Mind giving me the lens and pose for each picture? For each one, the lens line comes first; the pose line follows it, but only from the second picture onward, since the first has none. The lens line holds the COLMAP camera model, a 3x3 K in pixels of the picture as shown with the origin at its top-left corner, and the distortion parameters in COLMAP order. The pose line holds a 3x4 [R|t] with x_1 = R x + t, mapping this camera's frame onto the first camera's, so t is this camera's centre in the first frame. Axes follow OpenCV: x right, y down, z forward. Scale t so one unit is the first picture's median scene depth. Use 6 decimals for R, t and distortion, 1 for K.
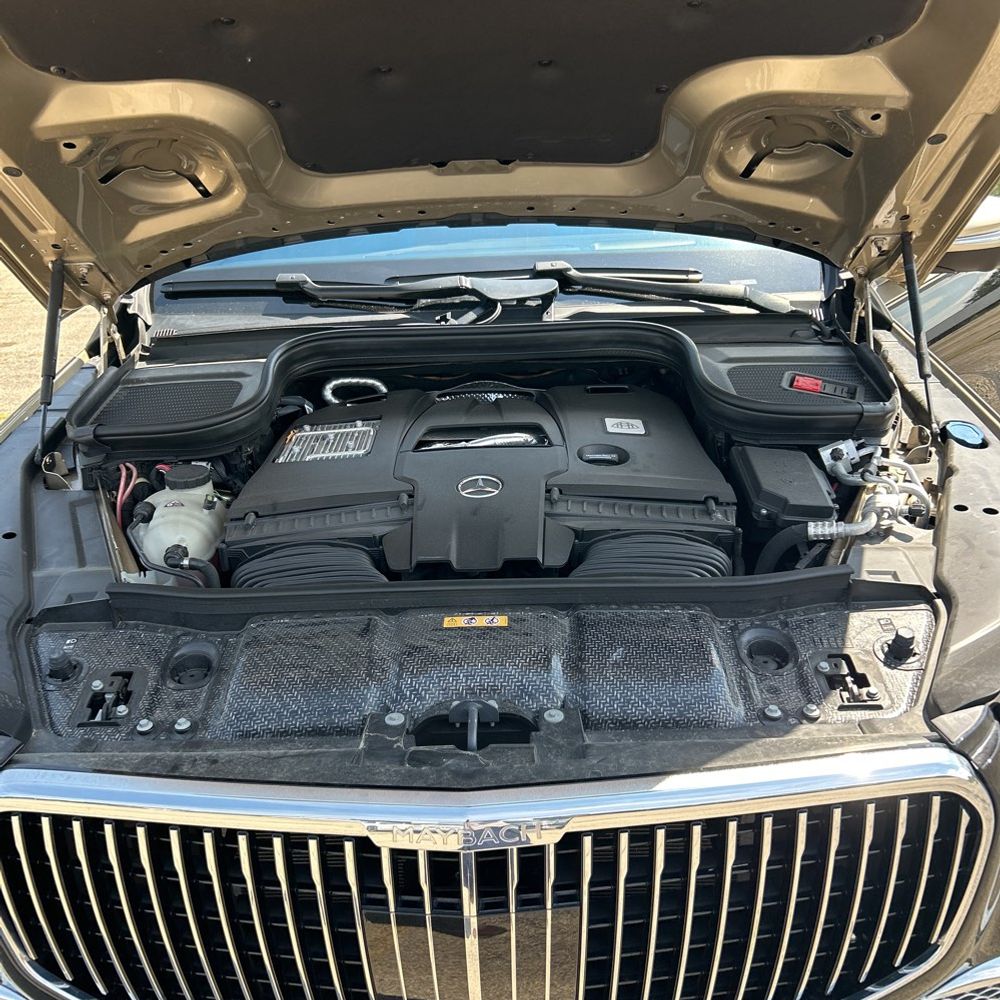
lens RADIAL K [[1013.9, 0, 498.9], [0, 1013.9, 497.3], [0, 0, 1]] dist [-0.010373, 0.000000]
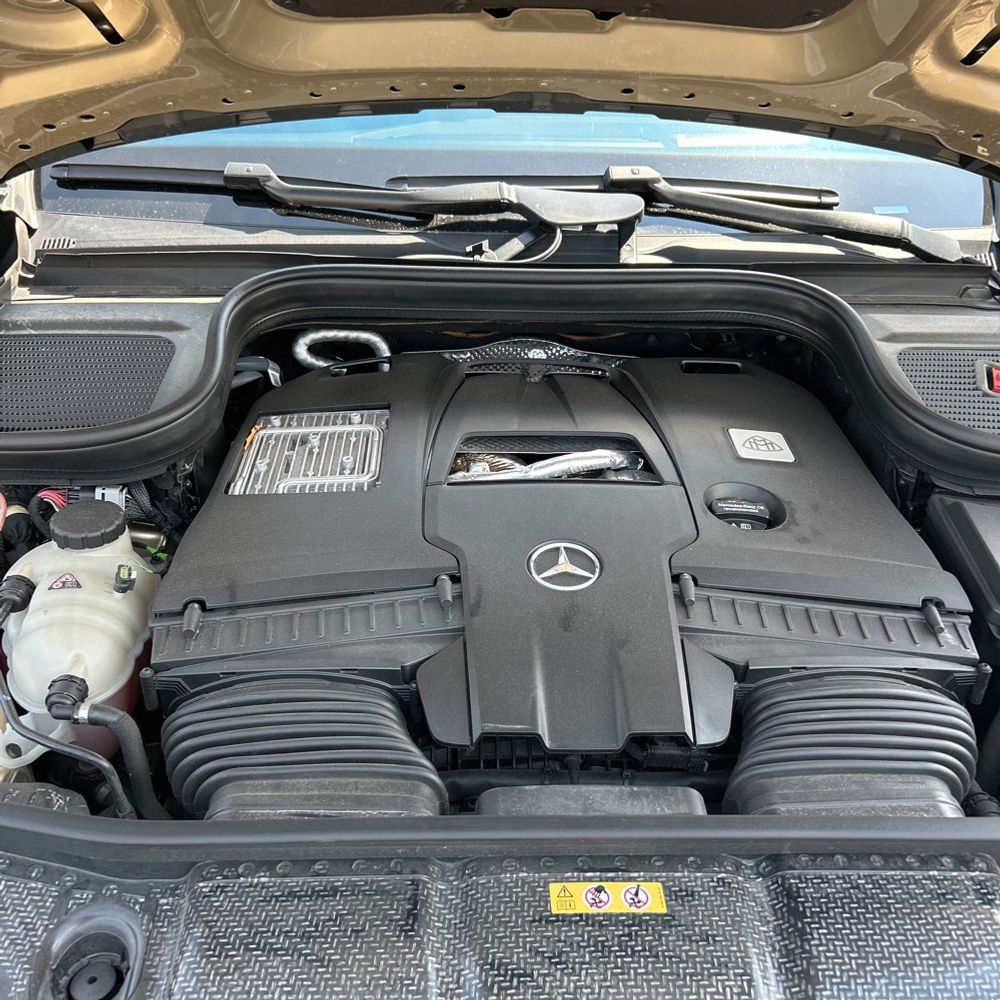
lens RADIAL K [[1013.9, 0, 499.7], [0, 1013.9, 503.7], [0, 0, 1]] dist [-0.010373, 0.000000]
pose [[0.997117, 0.031591, 0.068983, -0.087950], [-0.041560, 0.988080, 0.148227, -0.118759], [-0.063478, -0.150667, 0.986544, 0.332051]]
